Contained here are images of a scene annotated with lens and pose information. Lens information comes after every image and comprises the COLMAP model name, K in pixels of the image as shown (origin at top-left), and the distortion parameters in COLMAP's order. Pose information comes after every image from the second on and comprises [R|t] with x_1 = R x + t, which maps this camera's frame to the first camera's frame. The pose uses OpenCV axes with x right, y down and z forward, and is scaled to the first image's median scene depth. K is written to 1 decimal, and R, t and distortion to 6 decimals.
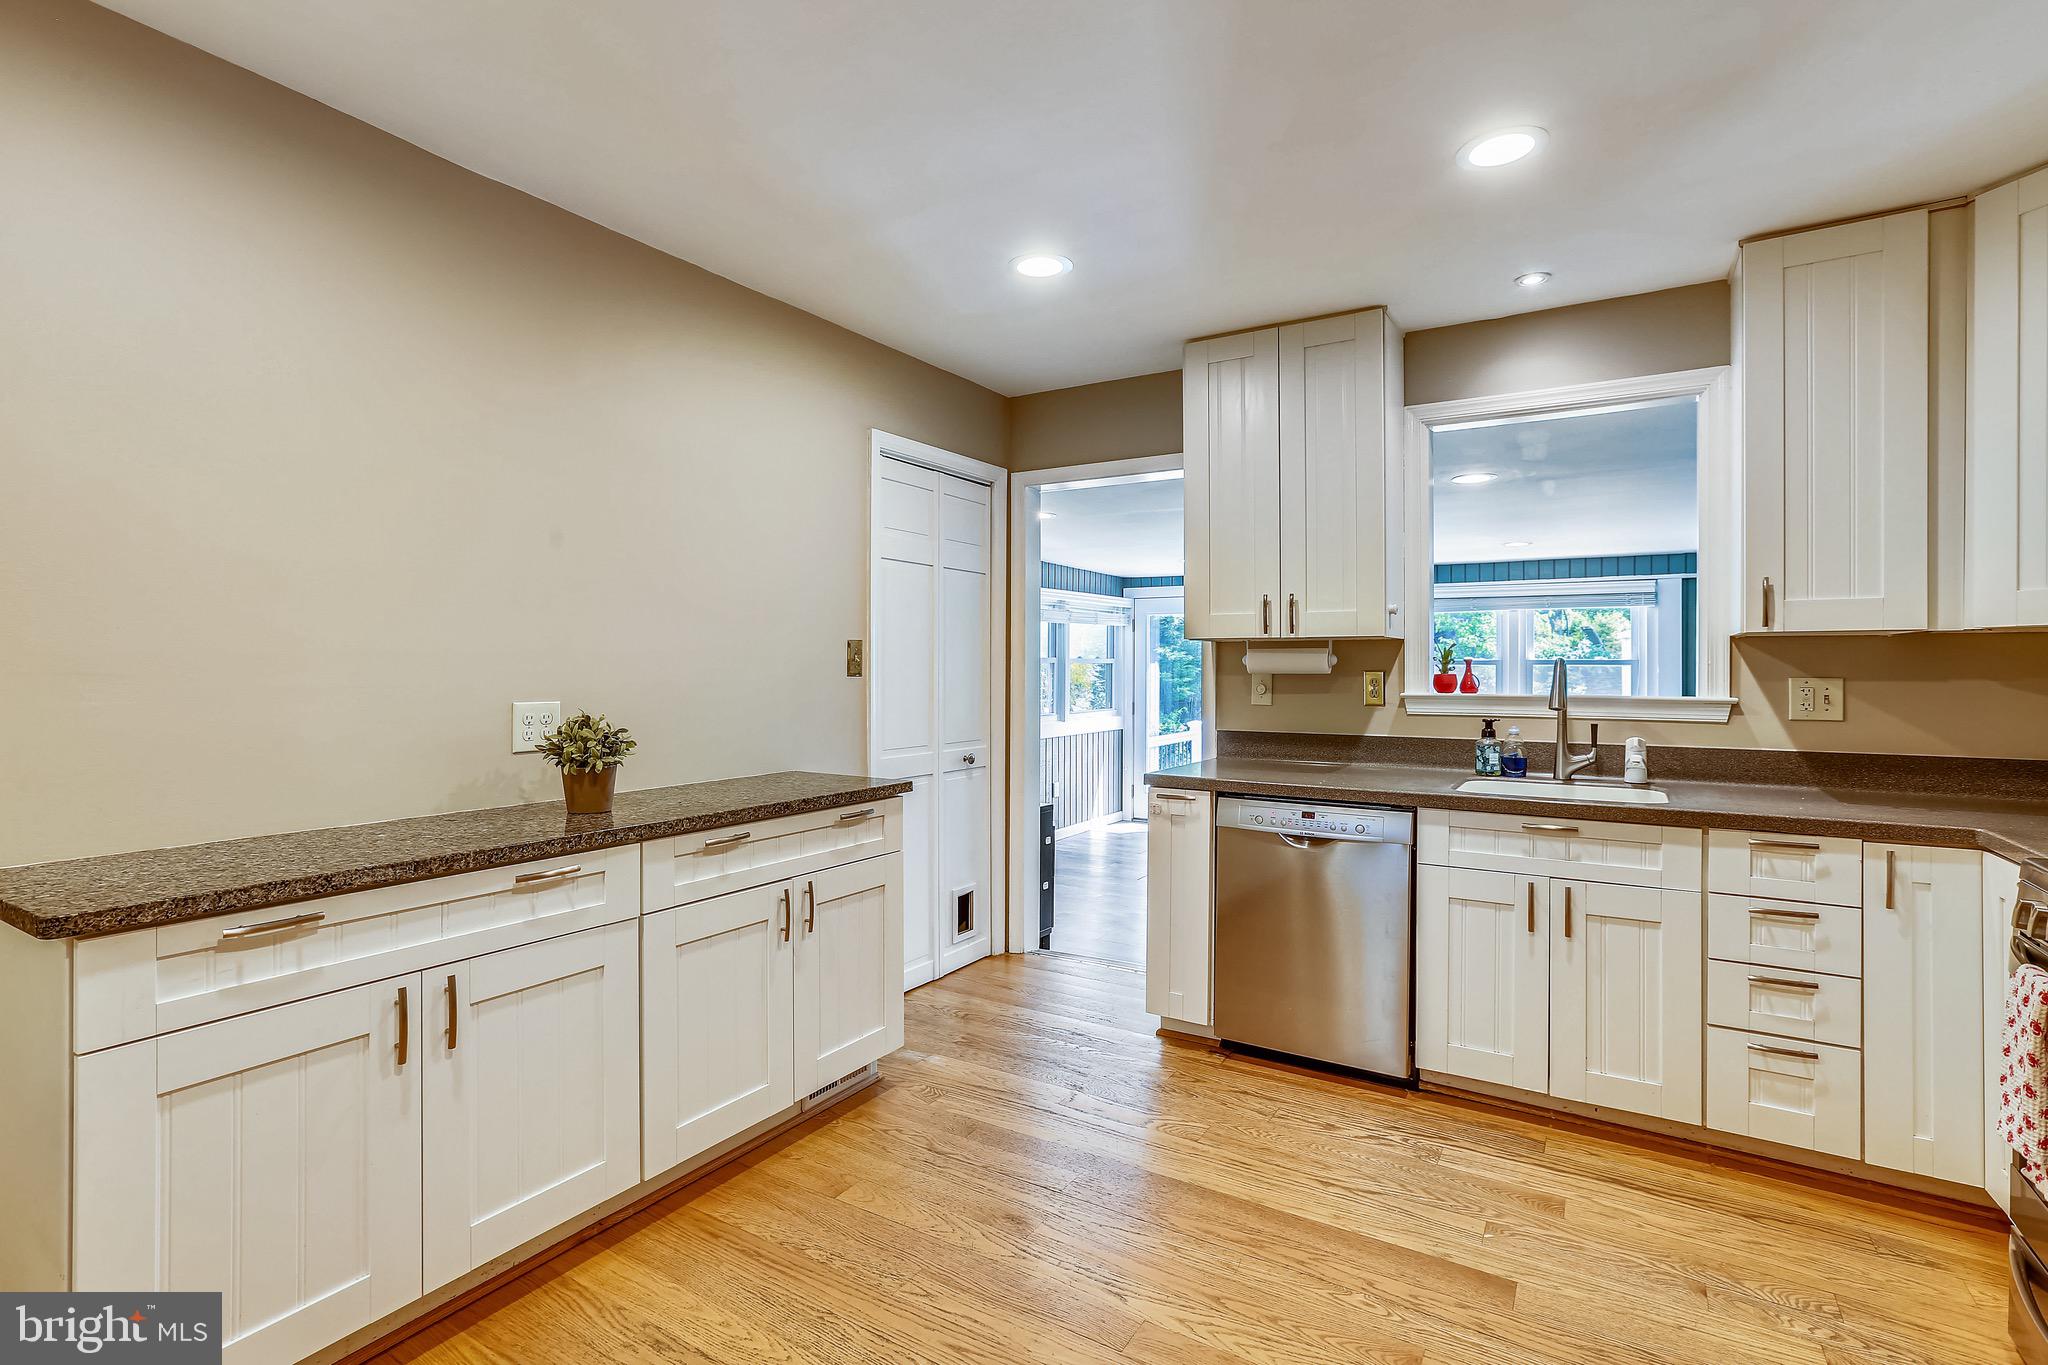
lens RADIAL K [[964.4, 0, 1033.4], [0, 964.4, 669.7], [0, 0, 1]] dist [-0.005579, 0.001848]
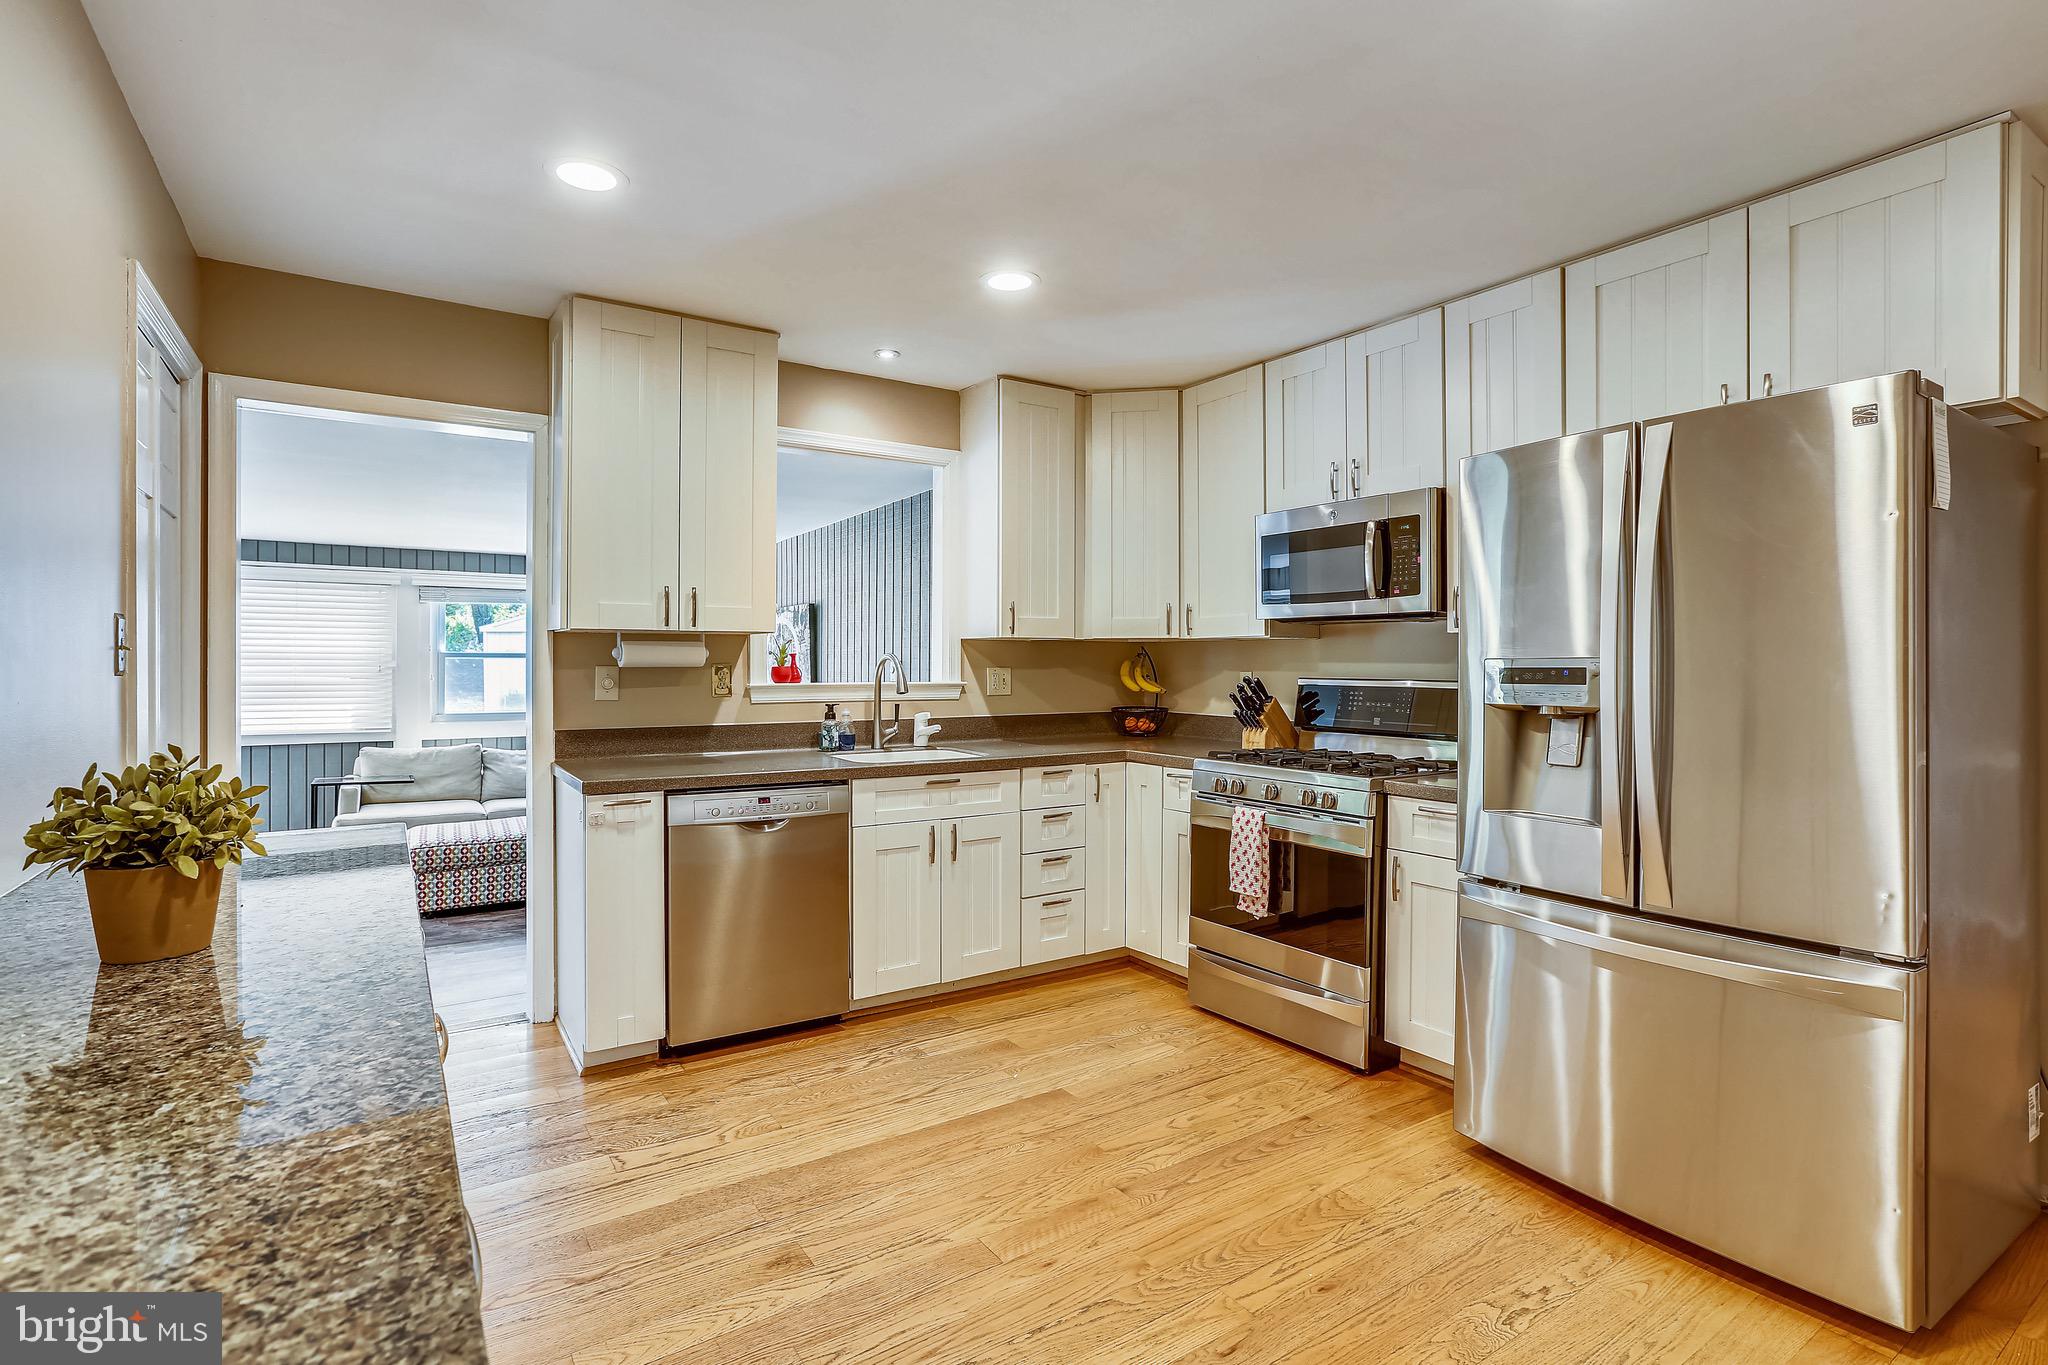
lens RADIAL K [[964.4, 0, 1014.0], [0, 964.4, 665.1], [0, 0, 1]] dist [-0.005579, 0.001848]
pose [[0.435264, -0.002595, 0.900299, -0.540432], [0.000219, 0.999996, 0.002776, -0.000186], [-0.900303, -0.001011, 0.435262, 0.288285]]
